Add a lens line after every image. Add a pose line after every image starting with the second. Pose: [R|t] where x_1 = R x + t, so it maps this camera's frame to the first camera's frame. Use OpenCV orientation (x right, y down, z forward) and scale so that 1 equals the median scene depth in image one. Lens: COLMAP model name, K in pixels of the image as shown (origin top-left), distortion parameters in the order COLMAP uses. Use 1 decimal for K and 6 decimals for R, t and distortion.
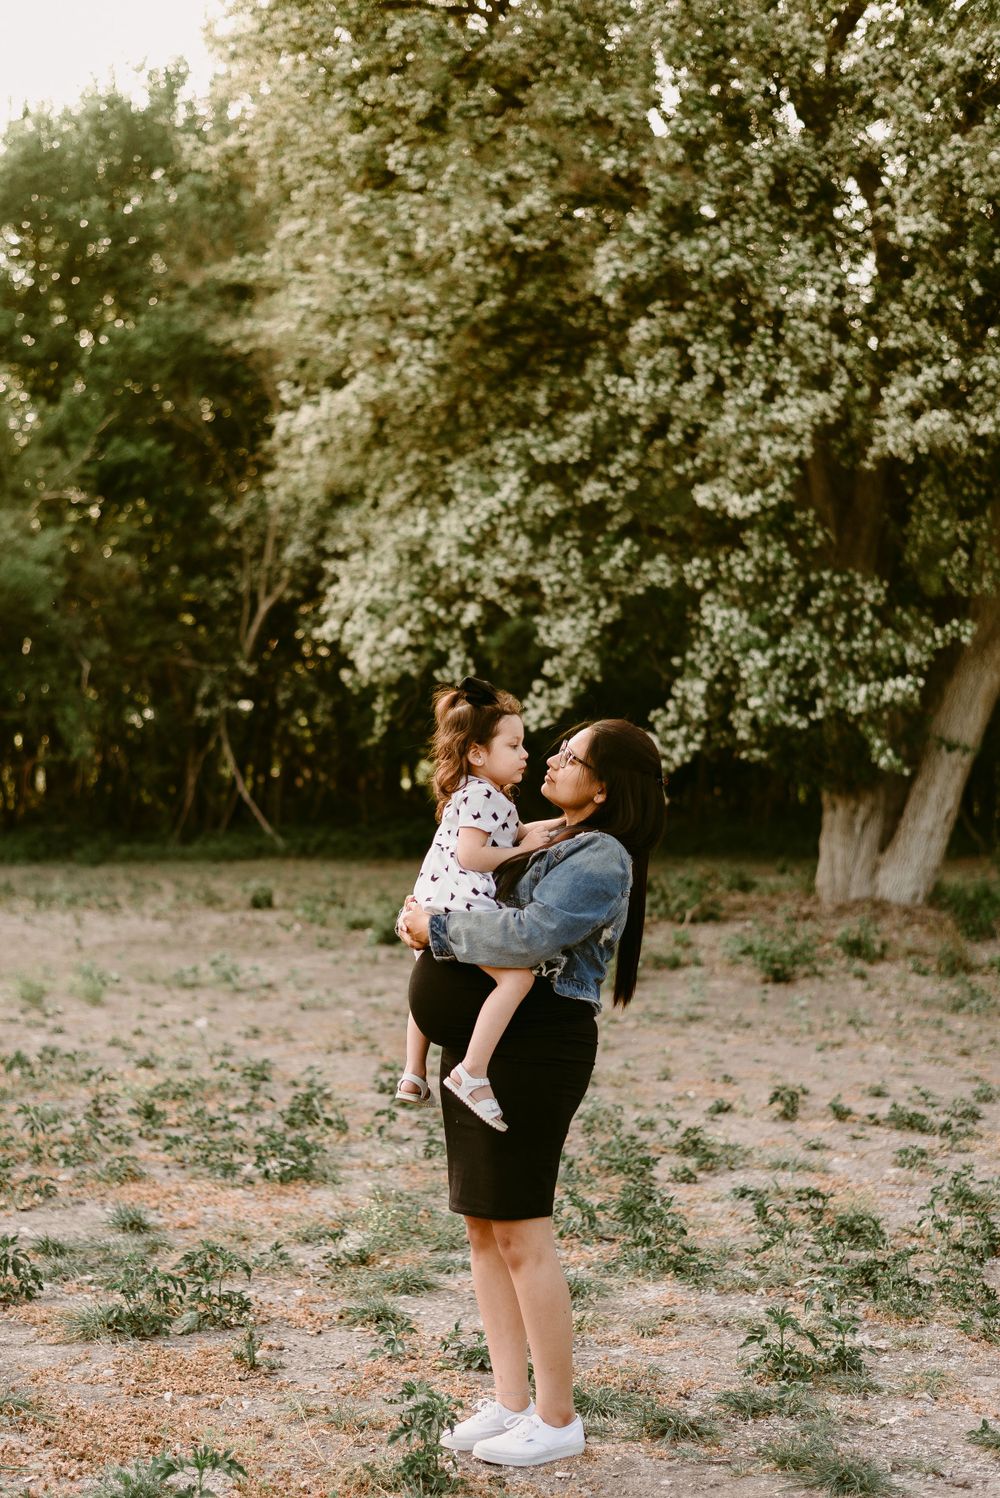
lens RADIAL K [[2320.7, 0, 465.6], [0, 2320.7, 789.4], [0, 0, 1]] dist [0.016737, -0.063103]
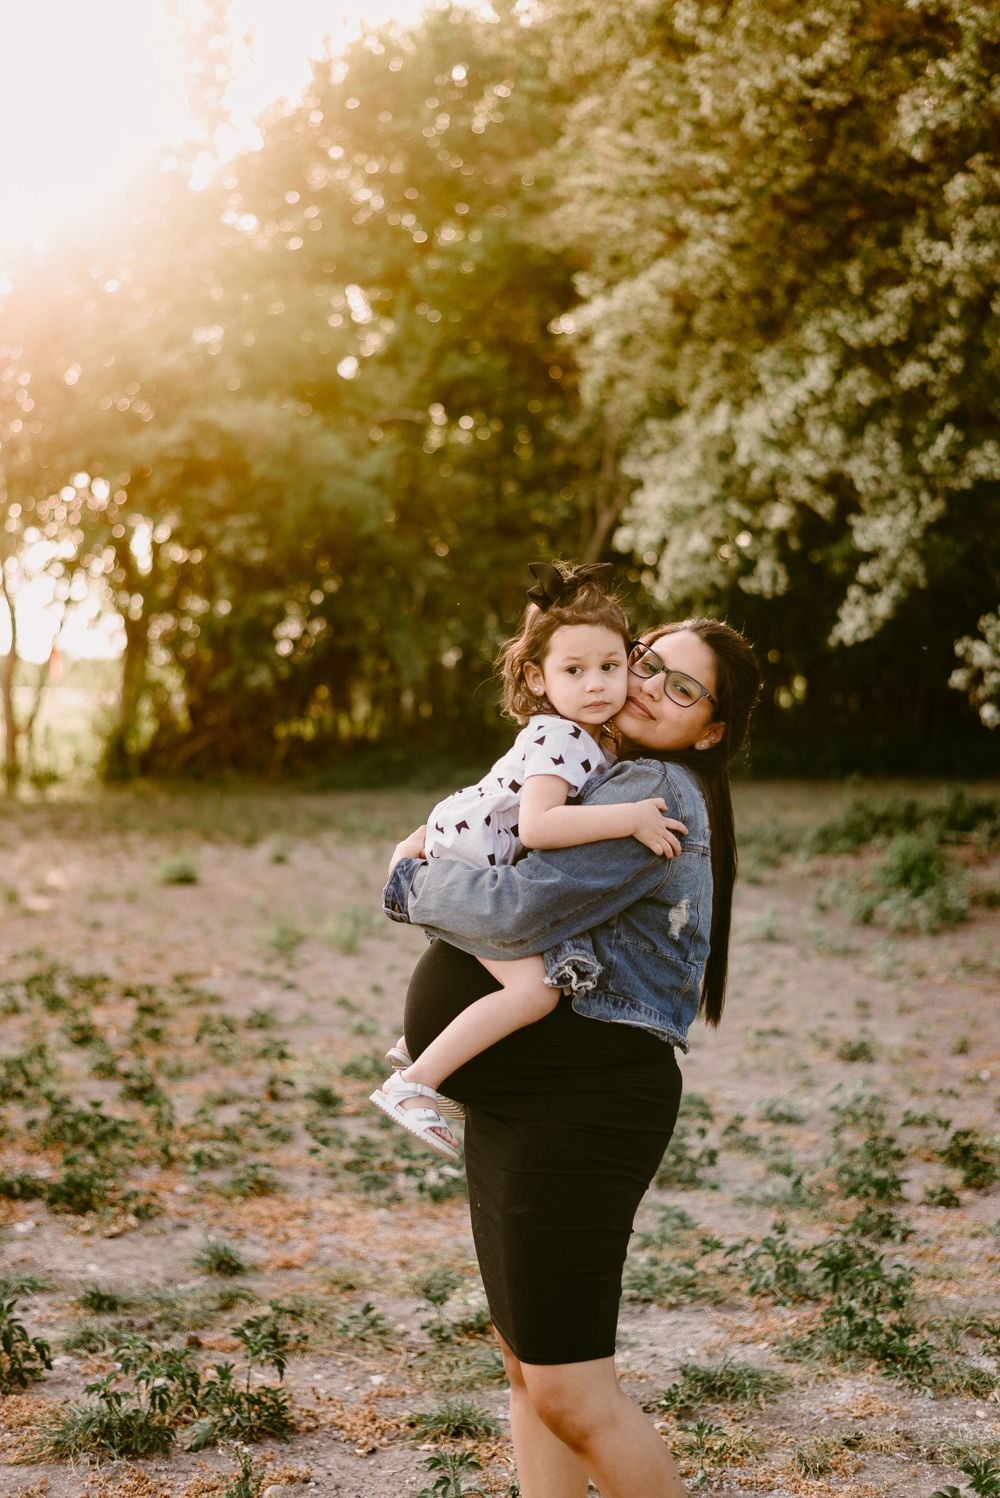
lens RADIAL K [[2207.9, 0, 503.6], [0, 2207.9, 734.9], [0, 0, 1]] dist [0.000328, -0.006200]
pose [[0.984811, -0.015830, -0.172907, 0.046029], [0.018177, 0.999763, 0.011998, -0.002352], [0.172676, -0.014959, 0.984865, 0.133882]]
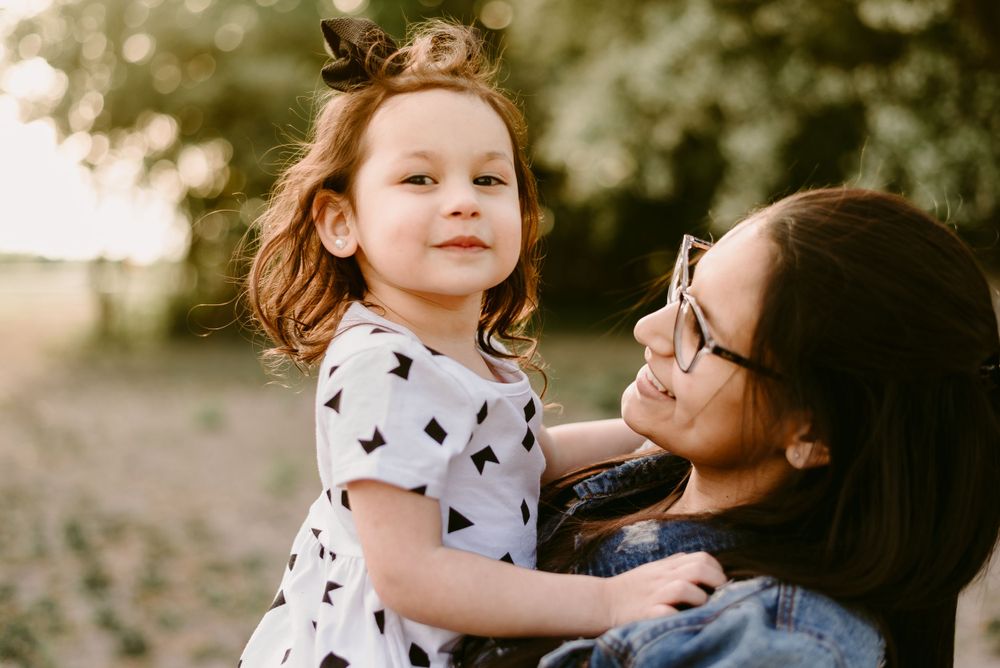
lens RADIAL K [[1473.9, 0, 494.5], [0, 1473.9, 276.9], [0, 0, 1]] dist [0.000328, -0.006200]
pose [[0.987122, -0.036527, -0.155744, 0.029332], [0.037313, 0.999301, 0.002125, -0.008396], [0.155557, -0.007909, 0.987795, 0.264648]]
